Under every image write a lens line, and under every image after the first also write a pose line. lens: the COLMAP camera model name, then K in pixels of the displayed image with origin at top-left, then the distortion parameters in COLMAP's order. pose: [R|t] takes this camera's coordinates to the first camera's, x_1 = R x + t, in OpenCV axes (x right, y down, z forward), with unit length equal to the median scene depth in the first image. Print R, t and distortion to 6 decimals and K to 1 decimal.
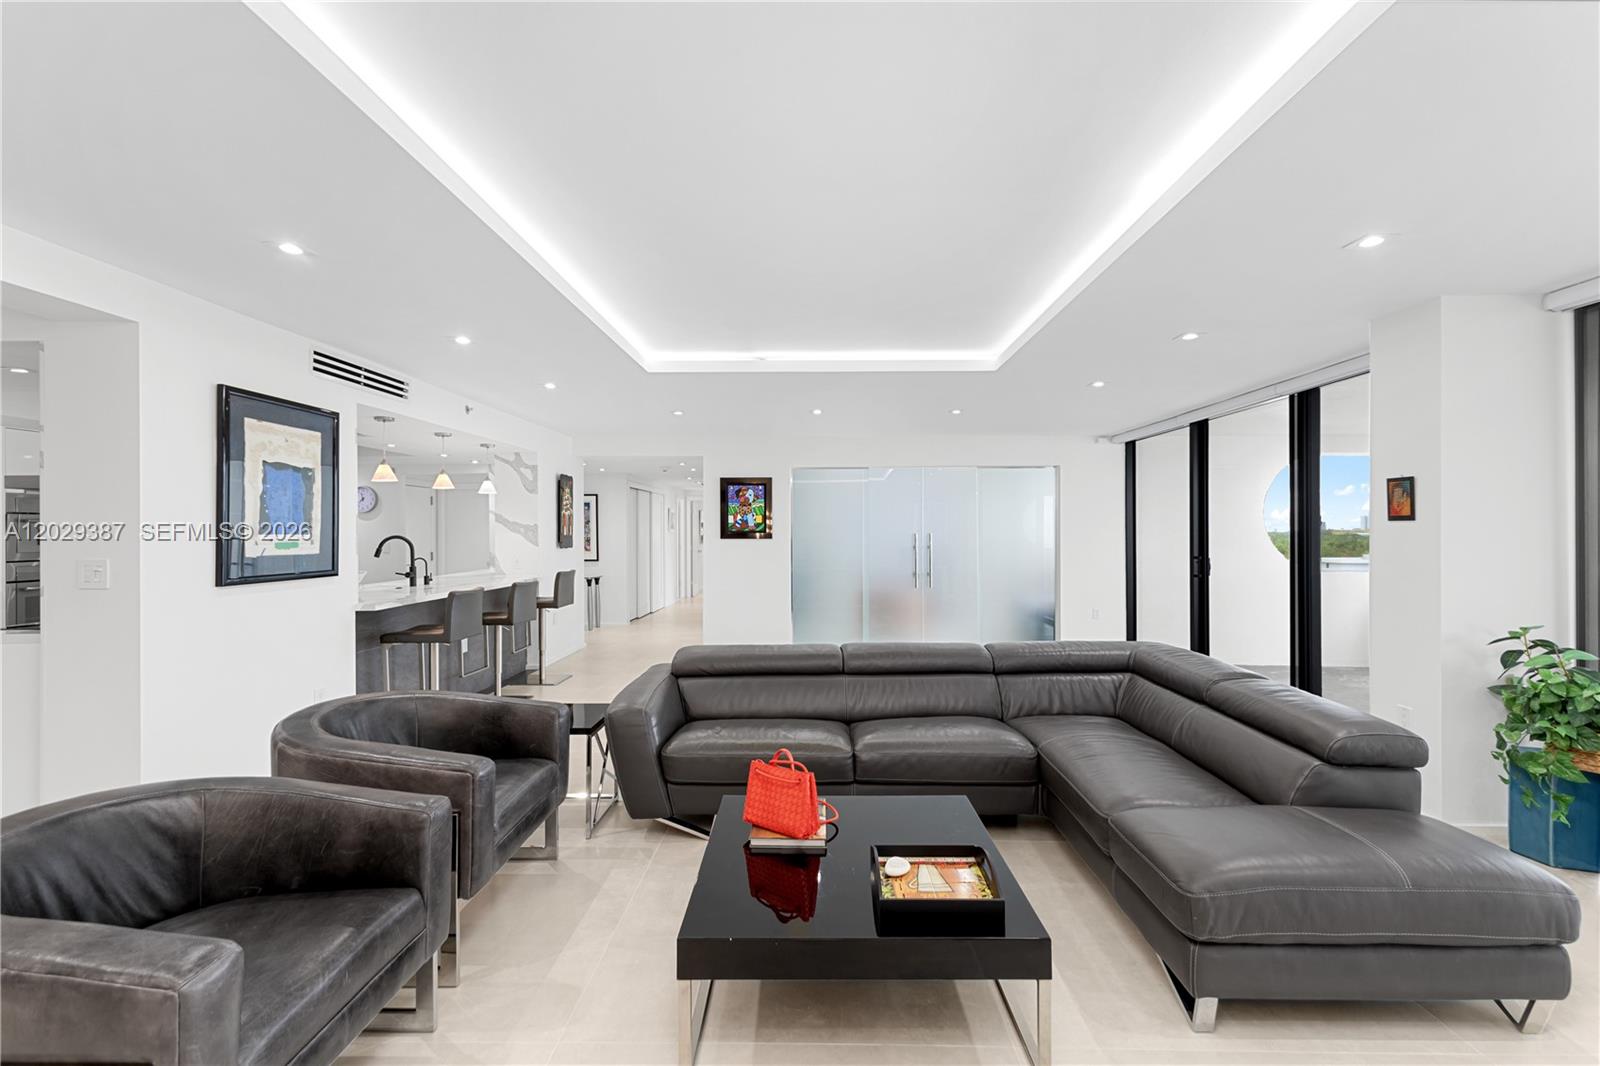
lens RADIAL K [[695.4, 0, 808.7], [0, 695.4, 527.2], [0, 0, 1]] dist [0.010182, -0.000098]
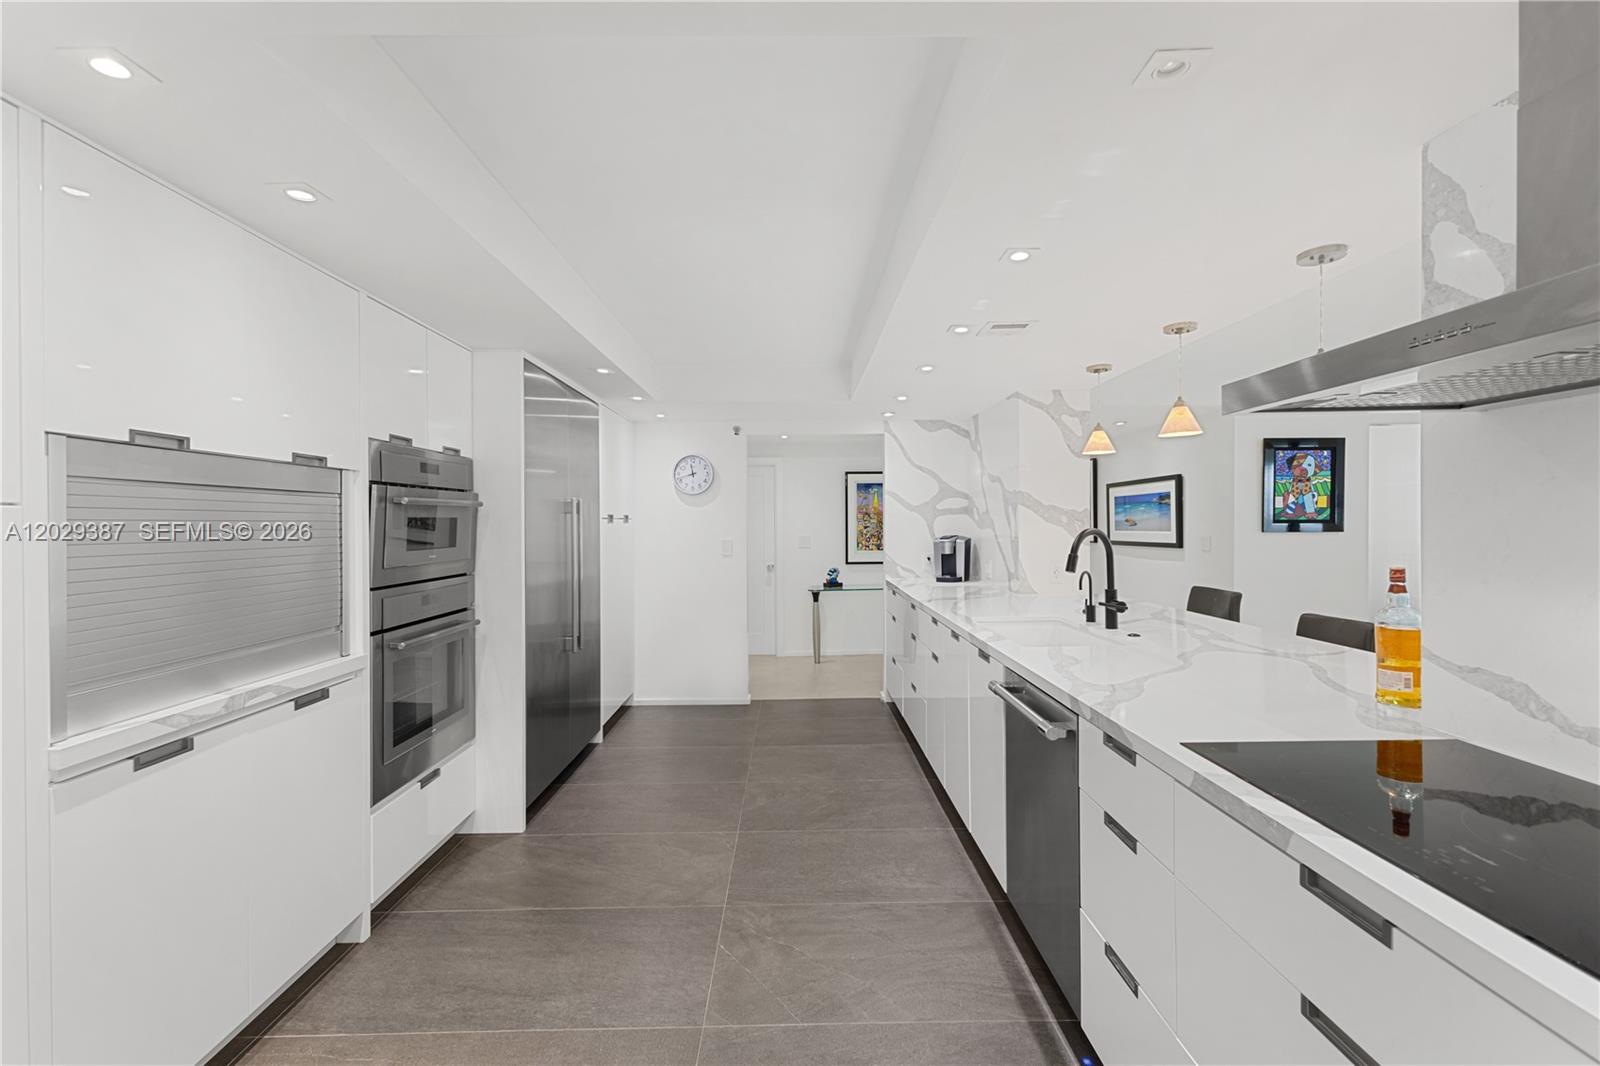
lens RADIAL K [[696.9, 0, 809.5], [0, 696.9, 533.0], [0, 0, 1]] dist [0.007826, 0.000019]
pose [[0.999313, -0.004970, 0.036729, -0.938387], [0.004263, 0.999804, 0.019315, 0.005144], [-0.036817, -0.019145, 0.999139, 0.574532]]
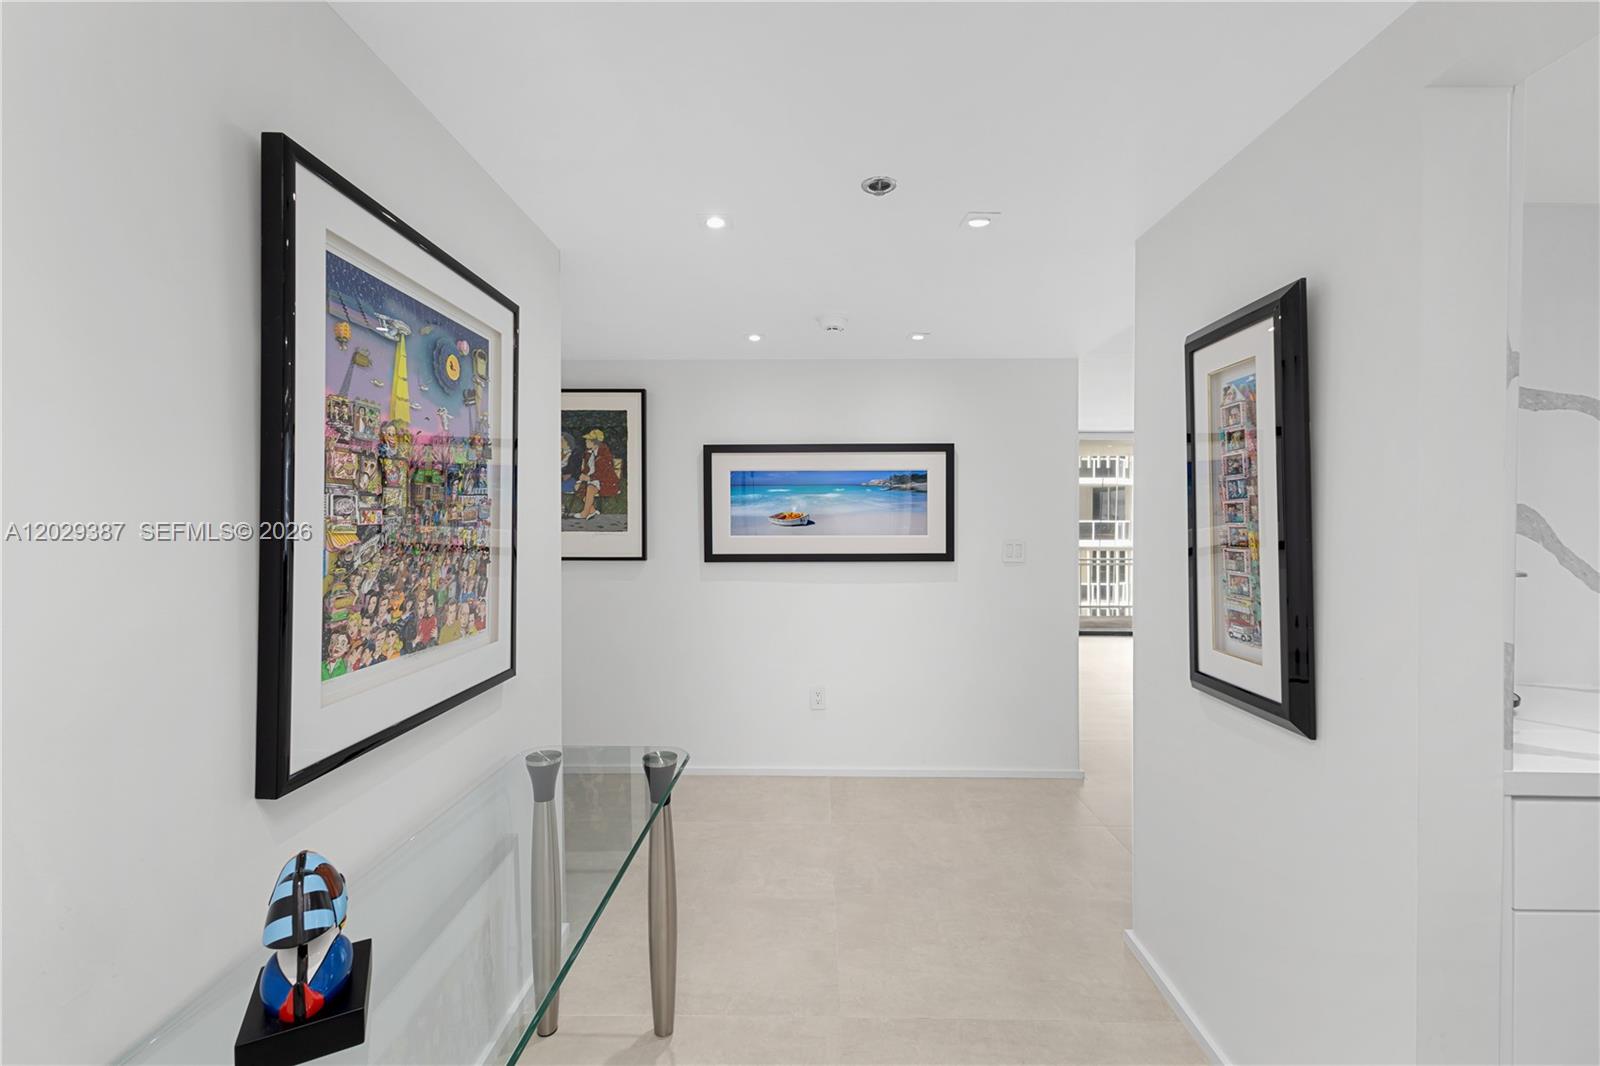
lens RADIAL K [[701.7, 0, 795.2], [0, 701.7, 529.6], [0, 0, 1]] dist [0.005942, -0.000156]
pose [[0.005954, -0.008127, 0.999949, -1.017334], [-0.006281, 0.999947, 0.008164, 0.018075], [-0.999963, -0.006329, 0.005903, 1.941770]]
